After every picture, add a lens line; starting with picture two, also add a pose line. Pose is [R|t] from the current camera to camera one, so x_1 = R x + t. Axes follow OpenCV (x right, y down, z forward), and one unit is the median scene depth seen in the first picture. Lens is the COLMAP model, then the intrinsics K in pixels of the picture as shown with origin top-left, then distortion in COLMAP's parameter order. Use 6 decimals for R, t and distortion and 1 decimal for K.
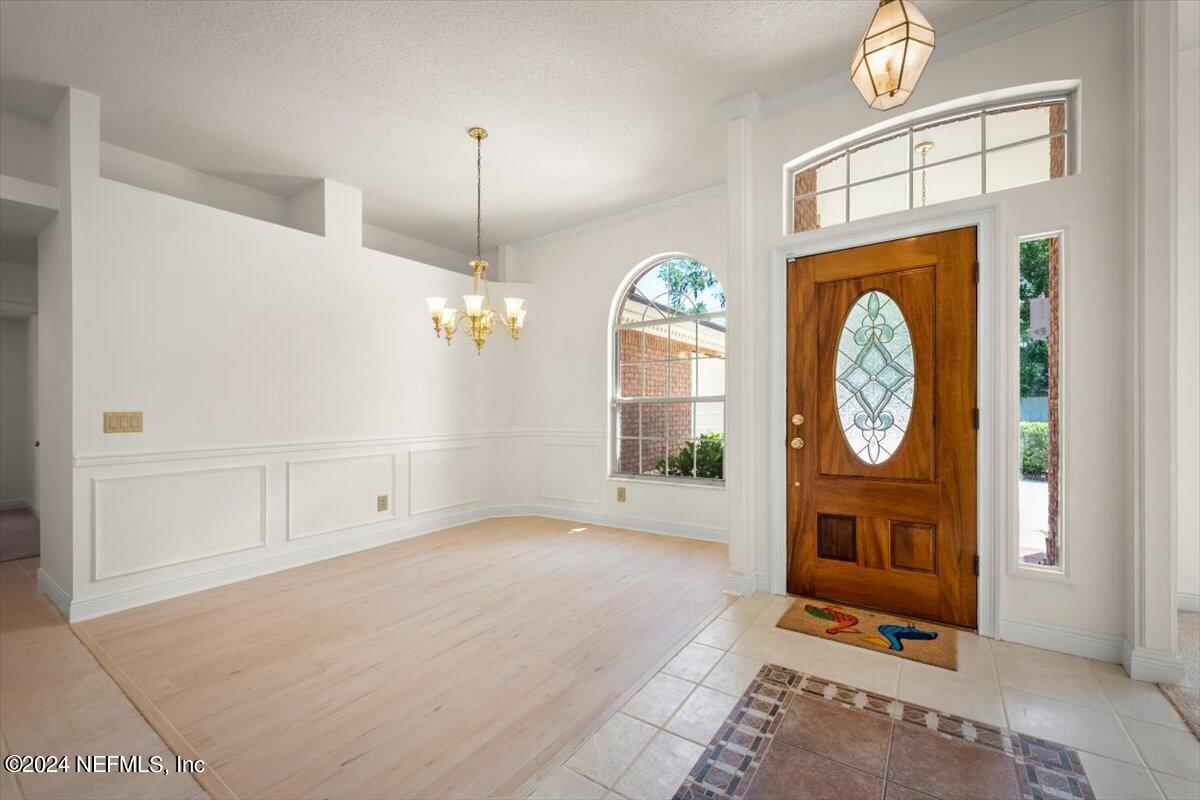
lens RADIAL K [[485.1, 0, 600.0], [0, 485.1, 400.0], [0, 0, 1]] dist [0.000956, -0.000504]
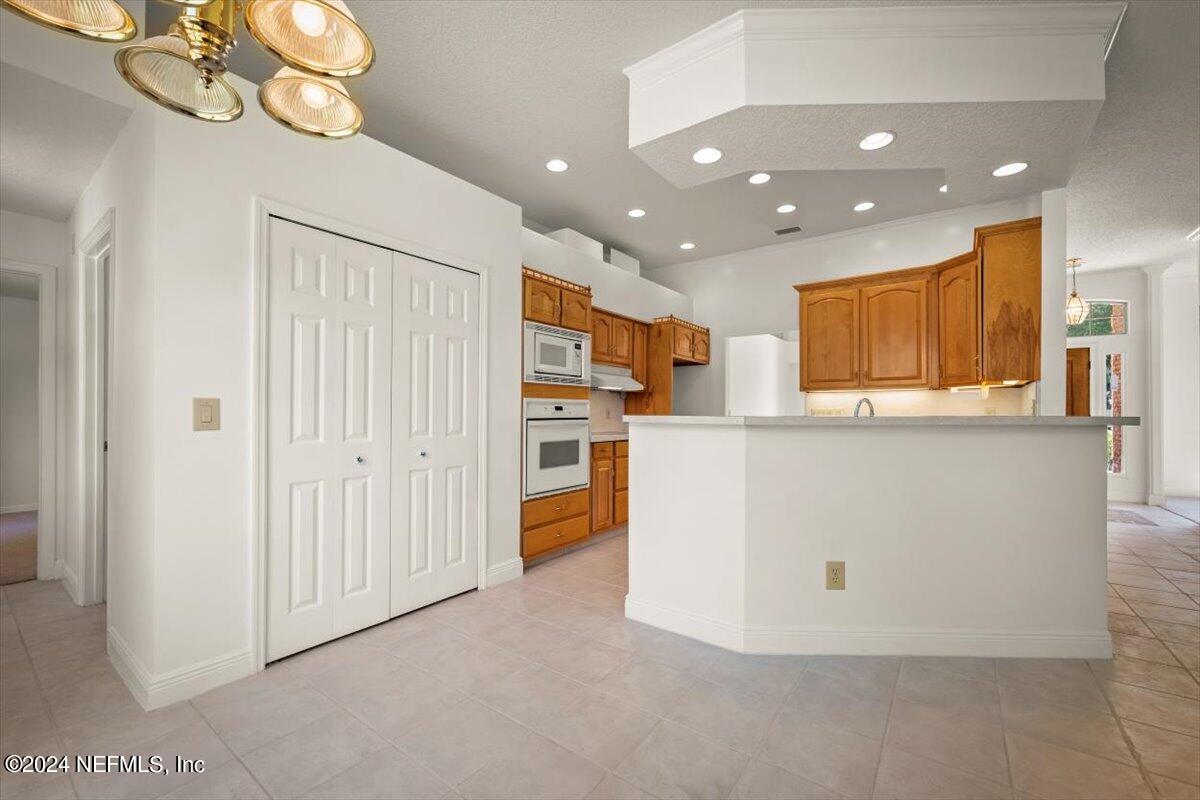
lens RADIAL K [[486.3, 0, 598.8], [0, 486.3, 407.6], [0, 0, 1]] dist [0.000606, 0.000343]
pose [[0.999569, 0.013754, -0.025949, -1.191100], [-0.013446, 0.999838, 0.011992, -0.013580], [0.026109, -0.011638, 0.999591, -1.130639]]
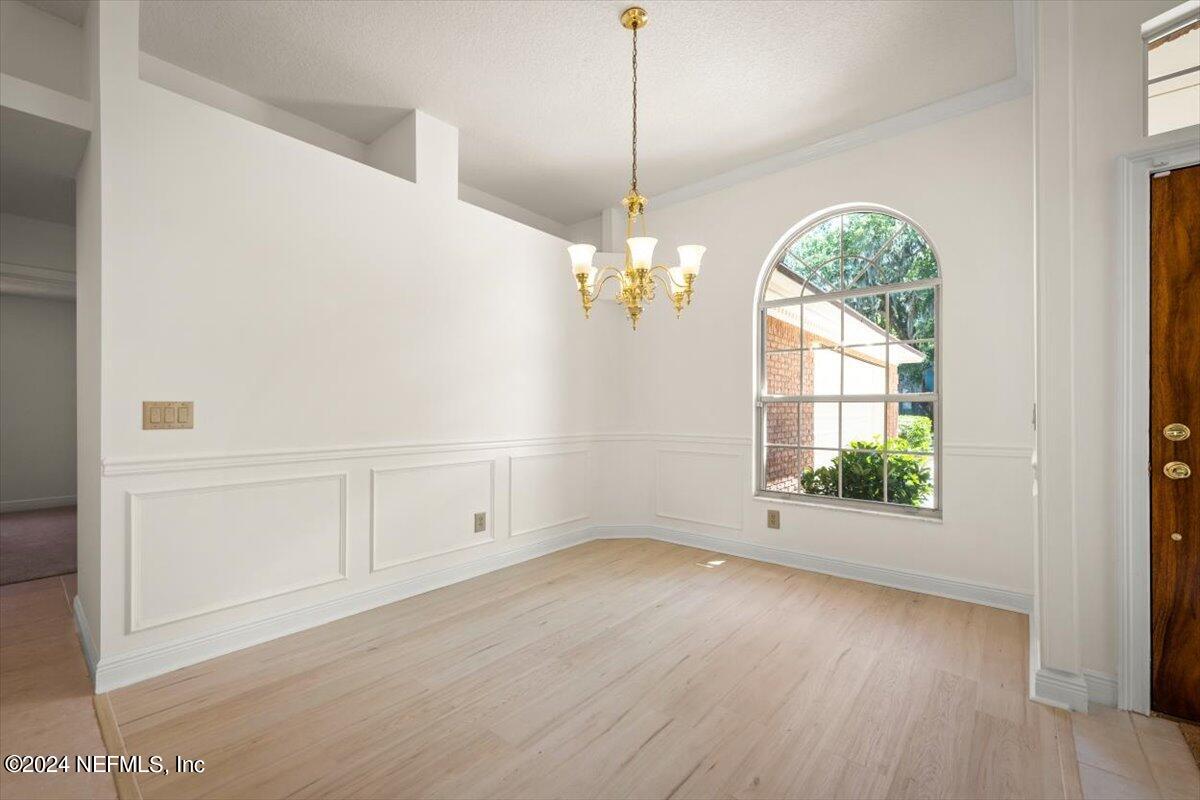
lens RADIAL K [[486.3, 0, 598.8], [0, 486.3, 407.6], [0, 0, 1]] dist [0.000606, 0.000343]
pose [[0.996004, 0.017622, -0.087550, -0.205240], [-0.016166, 0.999719, 0.017319, 0.008354], [0.087831, -0.015835, 0.996010, 0.246873]]
